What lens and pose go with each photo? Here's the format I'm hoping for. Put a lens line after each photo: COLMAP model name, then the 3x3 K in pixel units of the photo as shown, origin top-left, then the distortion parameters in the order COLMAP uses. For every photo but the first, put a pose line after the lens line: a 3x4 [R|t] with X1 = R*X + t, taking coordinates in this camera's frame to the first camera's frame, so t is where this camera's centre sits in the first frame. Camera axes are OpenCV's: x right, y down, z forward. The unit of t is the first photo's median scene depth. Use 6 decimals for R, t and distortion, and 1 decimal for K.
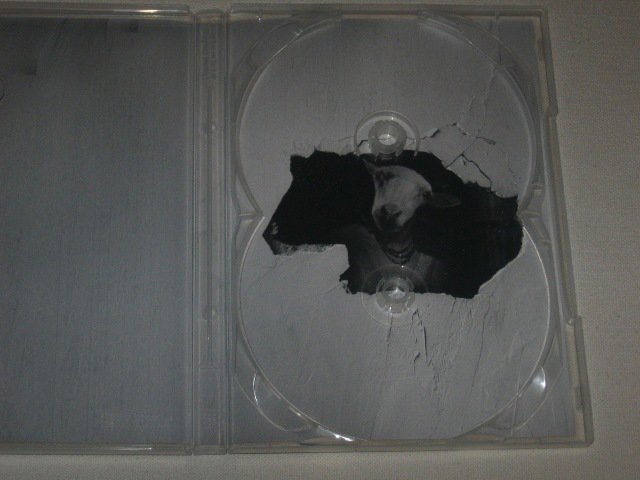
lens RADIAL K [[1541.3, 0, 324.0], [0, 1541.3, 274.8], [0, 0, 1]] dist [0.033265, 0.000000]
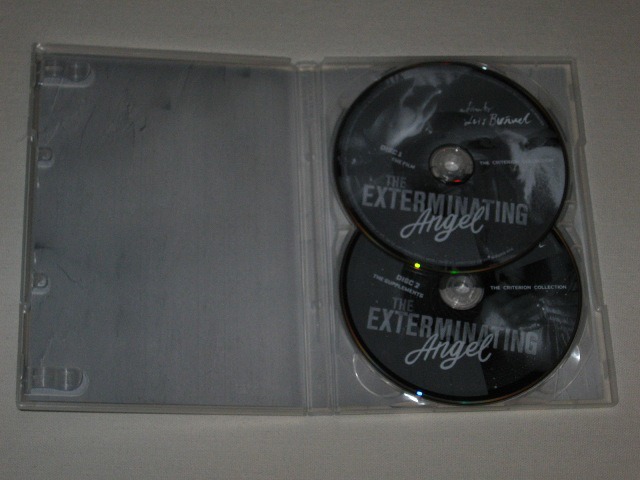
lens RADIAL K [[1541.3, 0, 314.1], [0, 1541.3, 208.6], [0, 0, 1]] dist [0.033265, 0.000000]
pose [[0.999740, -0.011437, -0.019733, -0.048496], [0.011094, 0.999787, -0.017387, -0.032128], [0.019927, 0.017164, 0.999654, -0.277357]]
